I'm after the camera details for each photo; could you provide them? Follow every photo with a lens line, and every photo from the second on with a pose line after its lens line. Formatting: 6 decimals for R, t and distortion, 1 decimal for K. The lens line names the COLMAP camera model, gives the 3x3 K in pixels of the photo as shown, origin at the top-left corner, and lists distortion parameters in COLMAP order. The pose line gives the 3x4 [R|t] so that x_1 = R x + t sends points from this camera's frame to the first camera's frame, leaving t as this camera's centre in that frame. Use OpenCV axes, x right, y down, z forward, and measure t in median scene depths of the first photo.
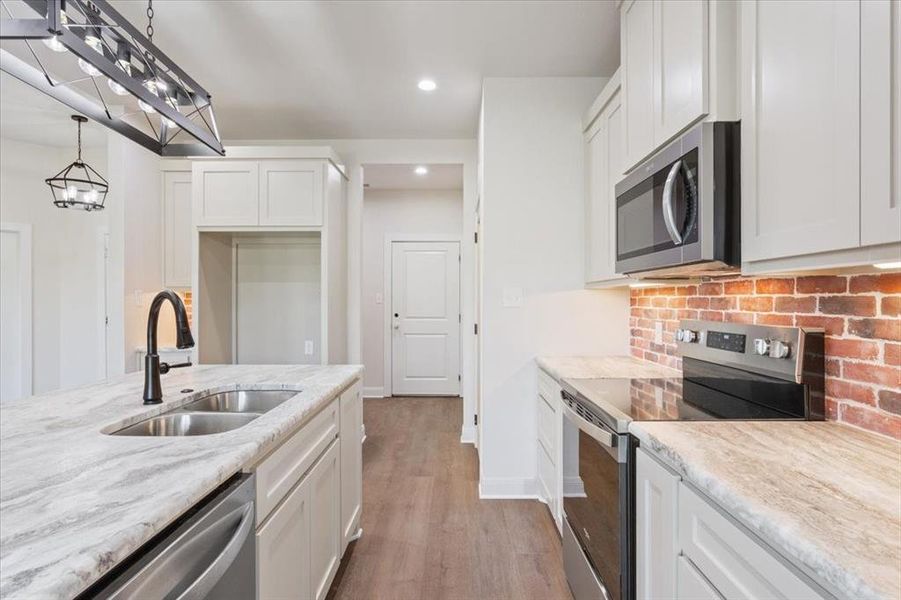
lens RADIAL K [[452.2, 0, 456.7], [0, 452.2, 300.3], [0, 0, 1]] dist [-0.002246, 0.001789]
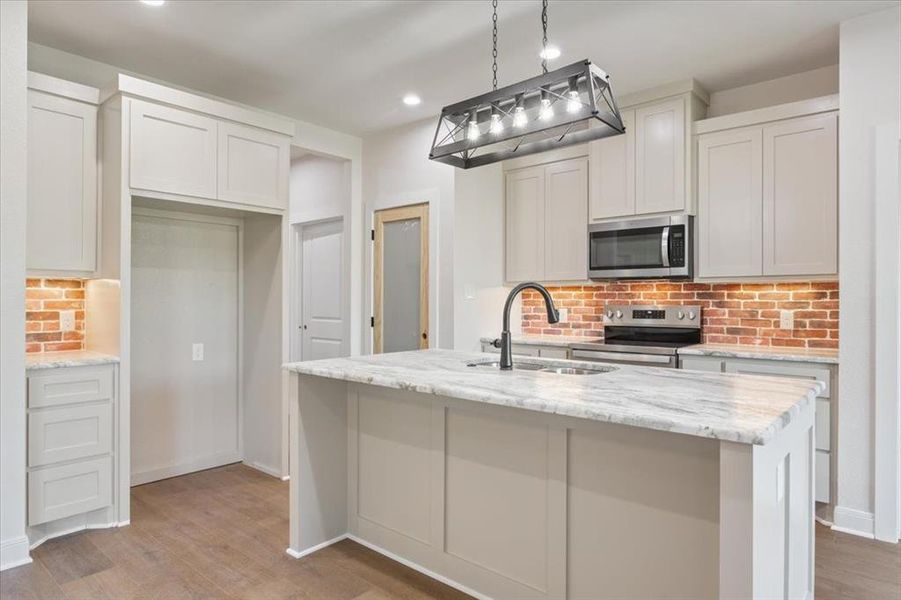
lens RADIAL K [[531.5, 0, 452.2], [0, 531.5, 300.8], [0, 0, 1]] dist [-0.002790, 0.000468]
pose [[0.653065, -0.001250, 0.757301, -2.032258], [-0.000734, 0.999997, 0.002284, 0.029780], [-0.757302, -0.002047, 0.653062, 0.148348]]
